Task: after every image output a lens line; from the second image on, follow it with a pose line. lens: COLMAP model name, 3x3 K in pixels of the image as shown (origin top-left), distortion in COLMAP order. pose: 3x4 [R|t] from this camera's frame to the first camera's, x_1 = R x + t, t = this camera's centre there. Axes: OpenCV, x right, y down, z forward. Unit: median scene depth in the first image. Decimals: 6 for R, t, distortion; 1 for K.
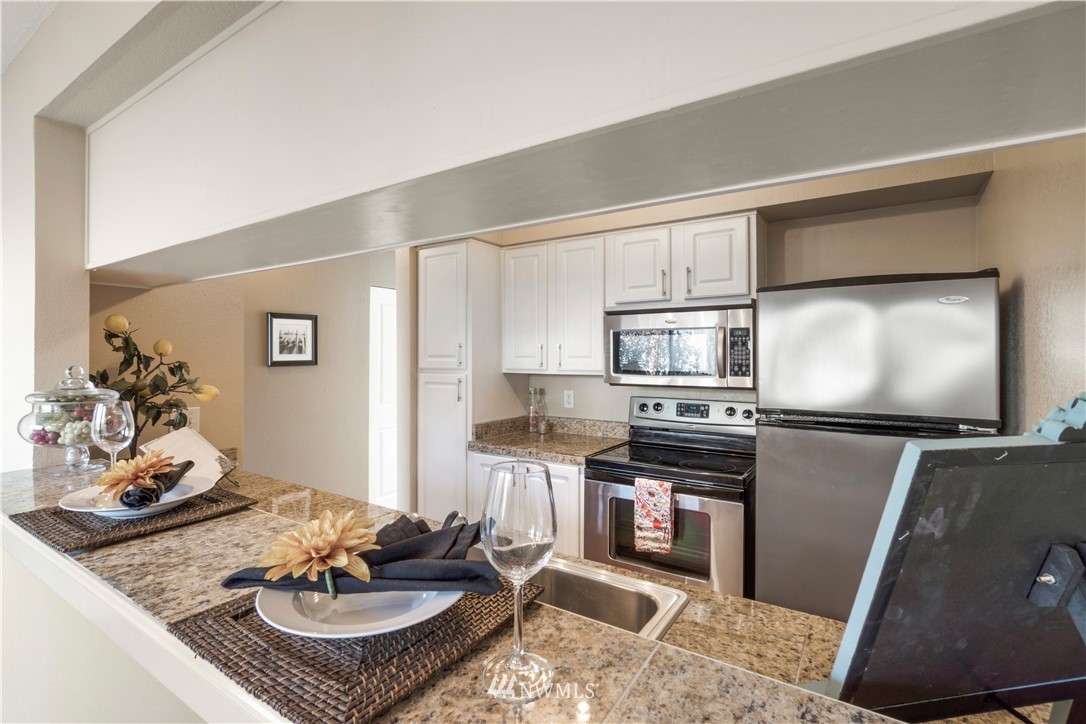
lens RADIAL K [[511.9, 0, 546.2], [0, 511.9, 354.4], [0, 0, 1]] dist [-0.001117, 0.001732]
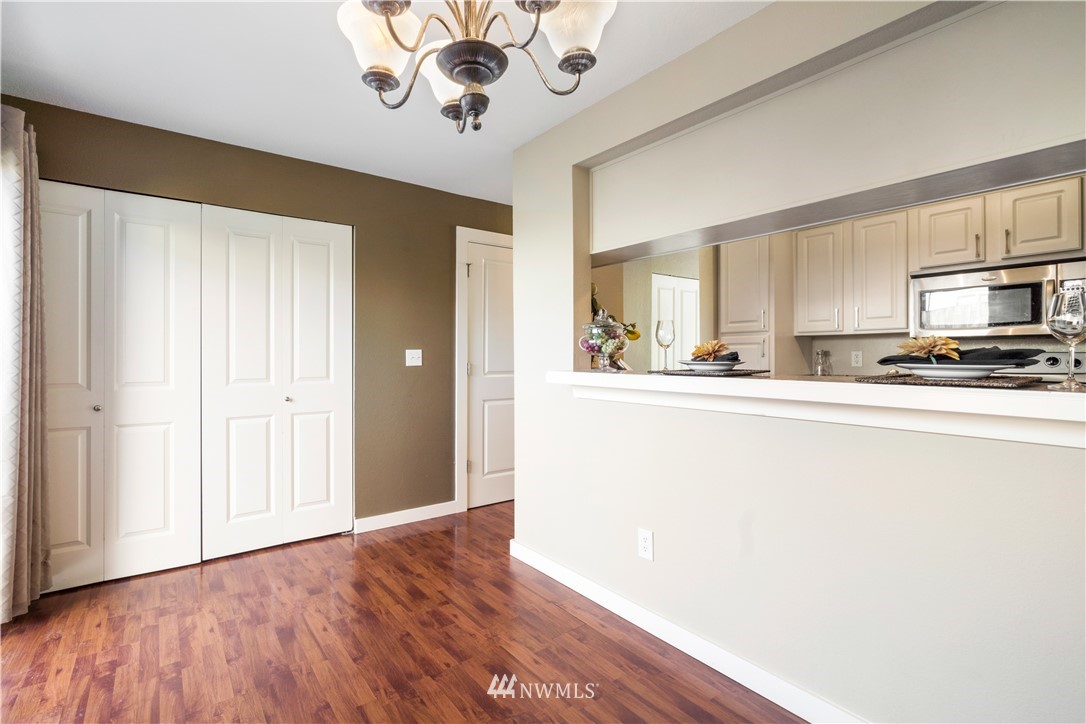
lens RADIAL K [[511.9, 0, 546.2], [0, 511.9, 354.4], [0, 0, 1]] dist [-0.001117, 0.001732]
pose [[0.945465, -0.002170, -0.325716, -0.300018], [0.002566, 0.999996, 0.000784, 0.094925], [0.325713, -0.001577, 0.945467, -0.371185]]
